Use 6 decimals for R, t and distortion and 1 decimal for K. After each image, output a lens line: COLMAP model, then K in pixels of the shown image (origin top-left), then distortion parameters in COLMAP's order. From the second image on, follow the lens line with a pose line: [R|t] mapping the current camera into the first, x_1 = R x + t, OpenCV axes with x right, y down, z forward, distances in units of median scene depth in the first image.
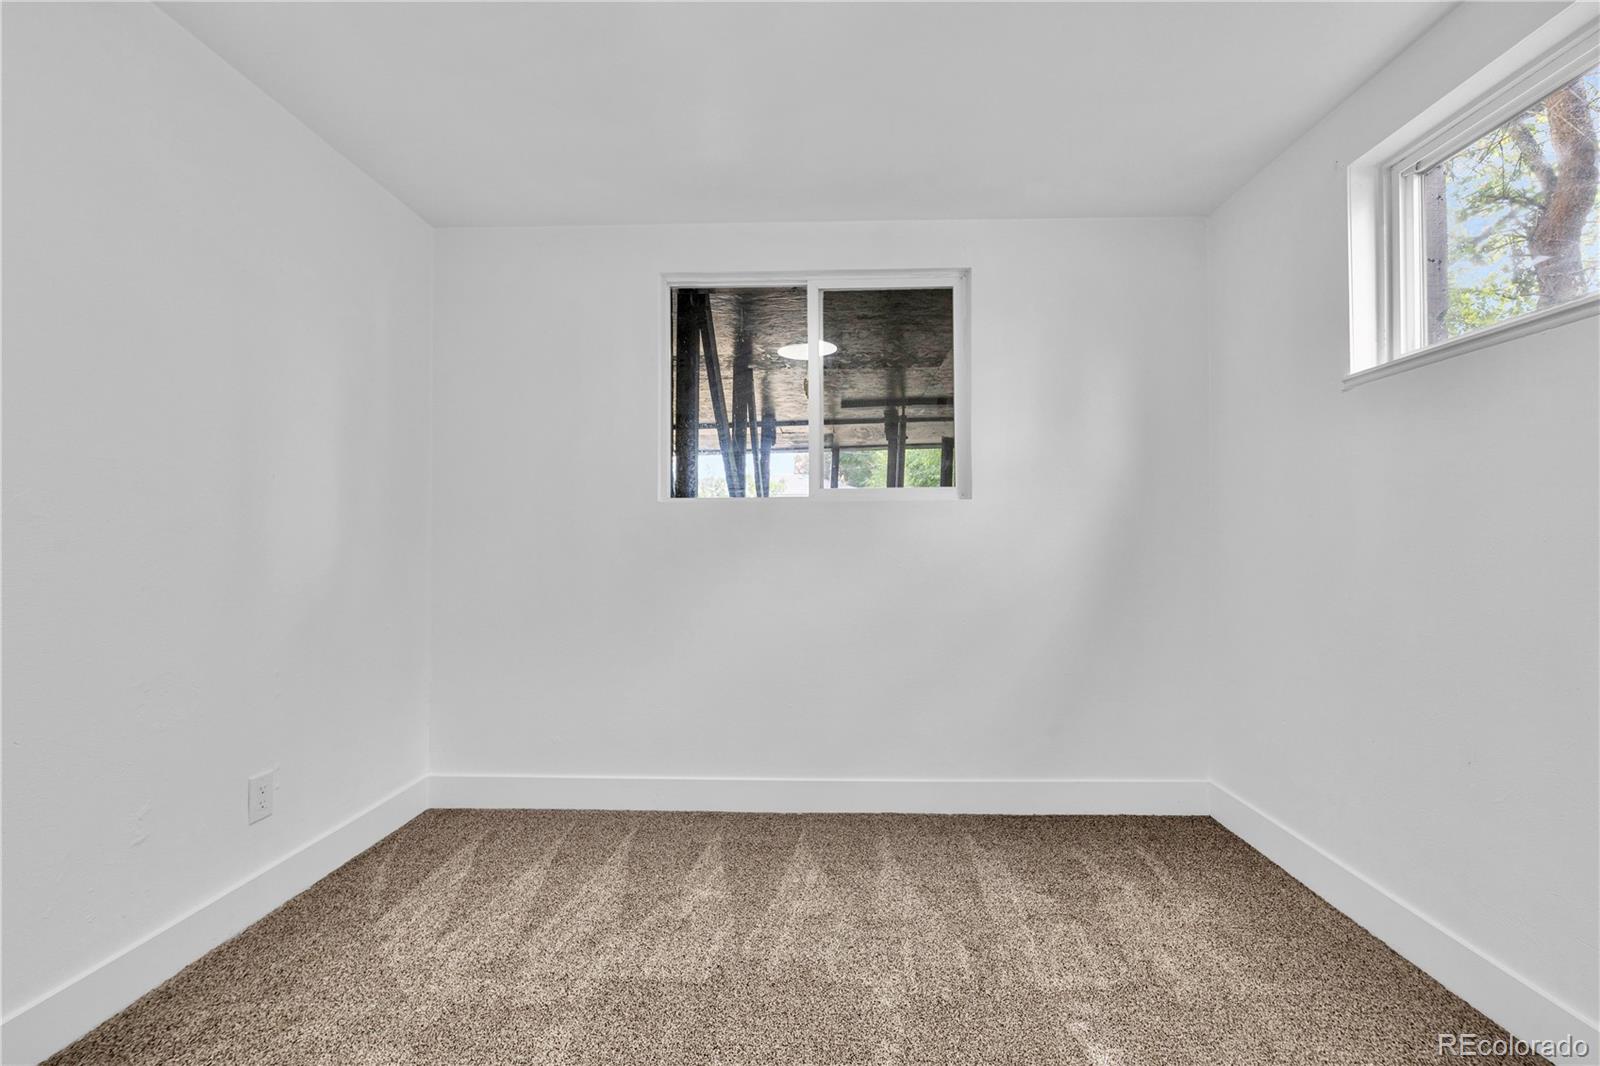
lens RADIAL K [[734.3, 0, 801.9], [0, 734.3, 528.5], [0, 0, 1]] dist [-0.004417, 0.000632]
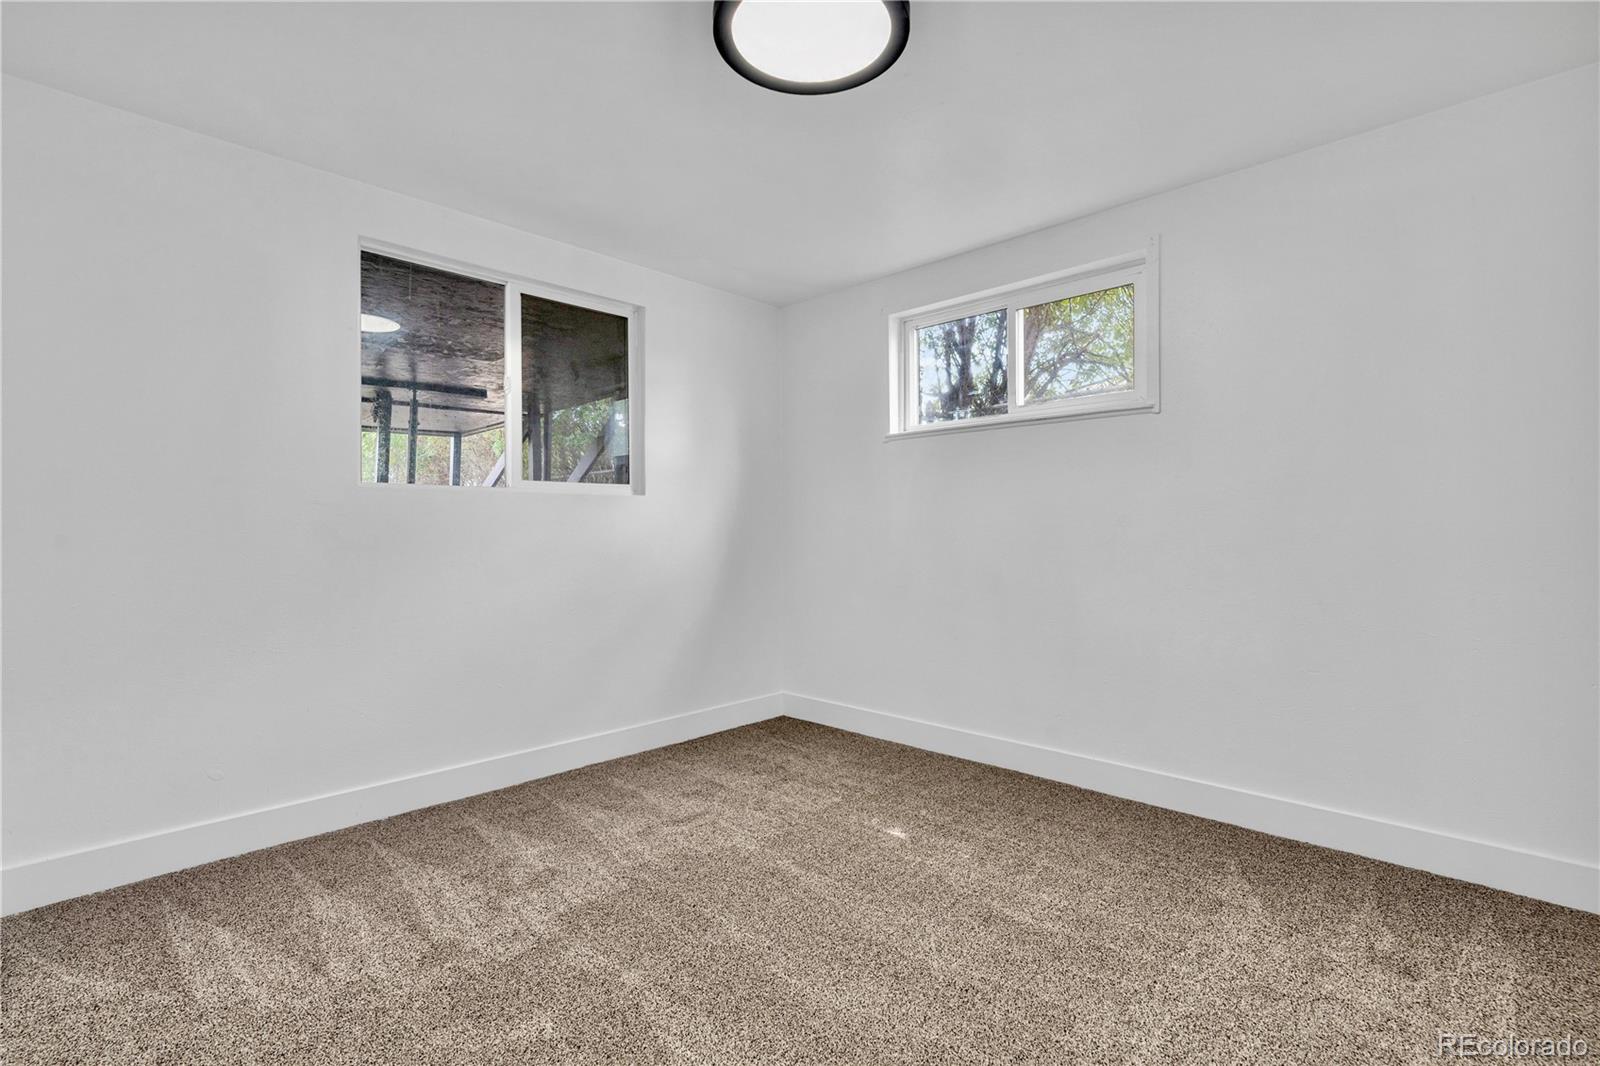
lens RADIAL K [[734.3, 0, 801.9], [0, 734.3, 528.5], [0, 0, 1]] dist [-0.004417, 0.000632]
pose [[0.669180, 0.001347, 0.743099, -0.564985], [-0.009094, 0.999938, 0.006377, 0.004929], [-0.743045, -0.011025, 0.669151, -0.019786]]
